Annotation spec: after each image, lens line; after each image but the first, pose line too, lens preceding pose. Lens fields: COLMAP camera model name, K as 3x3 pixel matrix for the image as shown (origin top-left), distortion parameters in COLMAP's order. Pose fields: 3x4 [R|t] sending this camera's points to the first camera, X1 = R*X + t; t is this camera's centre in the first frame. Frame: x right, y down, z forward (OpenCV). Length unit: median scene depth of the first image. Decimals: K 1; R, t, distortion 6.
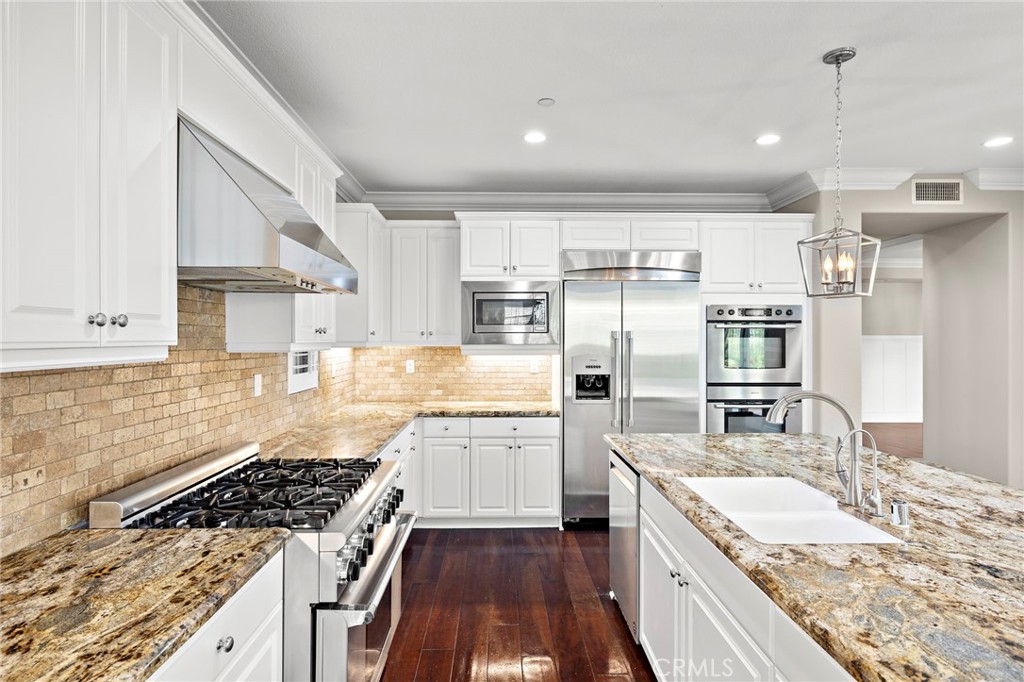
lens RADIAL K [[541.4, 0, 509.8], [0, 541.4, 336.1], [0, 0, 1]] dist [-0.000053, 0.000019]
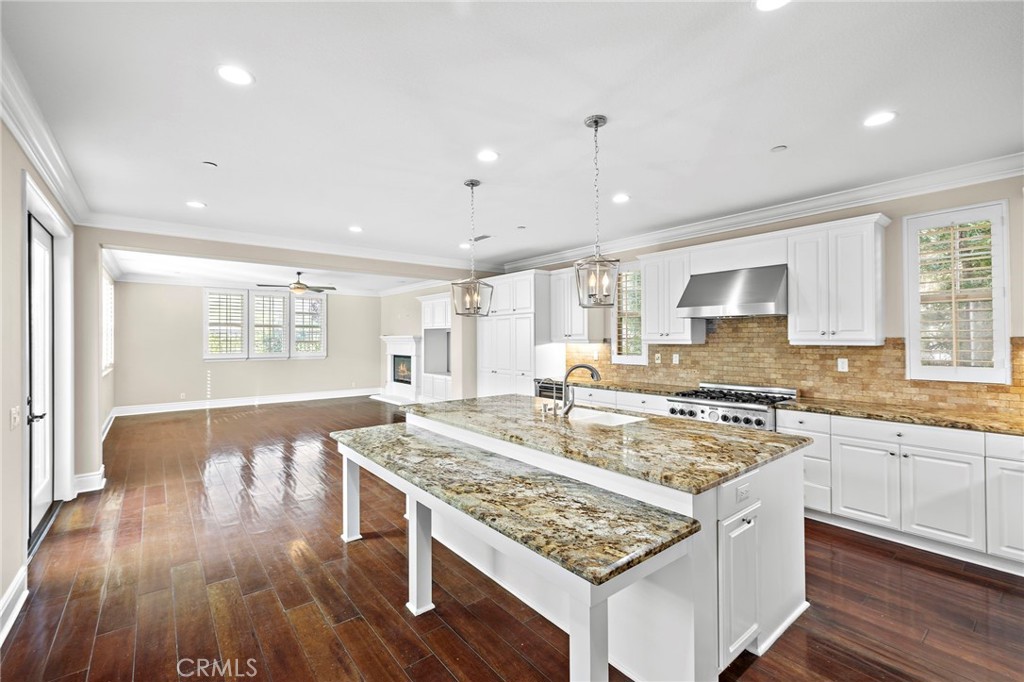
lens RADIAL K [[434.7, 0, 506.9], [0, 434.7, 338.0], [0, 0, 1]] dist [-0.000268, 0.000094]
pose [[-0.796623, 0.000911, -0.604476, 0.816753], [0.005474, 0.999969, -0.005707, 0.004676], [0.604451, -0.007855, -0.796603, 0.981965]]
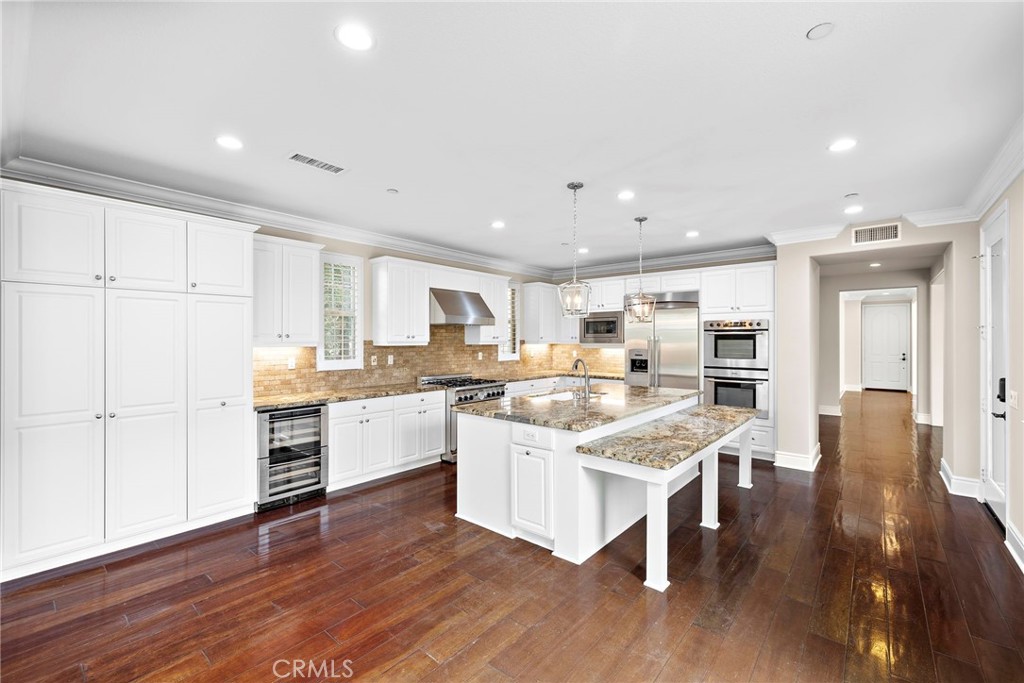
lens RADIAL K [[434.7, 0, 506.9], [0, 434.7, 338.5], [0, 0, 1]] dist [-0.000268, 0.000094]
pose [[0.744685, -0.002179, -0.667413, 0.827290], [0.002775, 0.999996, -0.000168, -0.003071], [0.667411, -0.001727, 0.744688, -0.450648]]
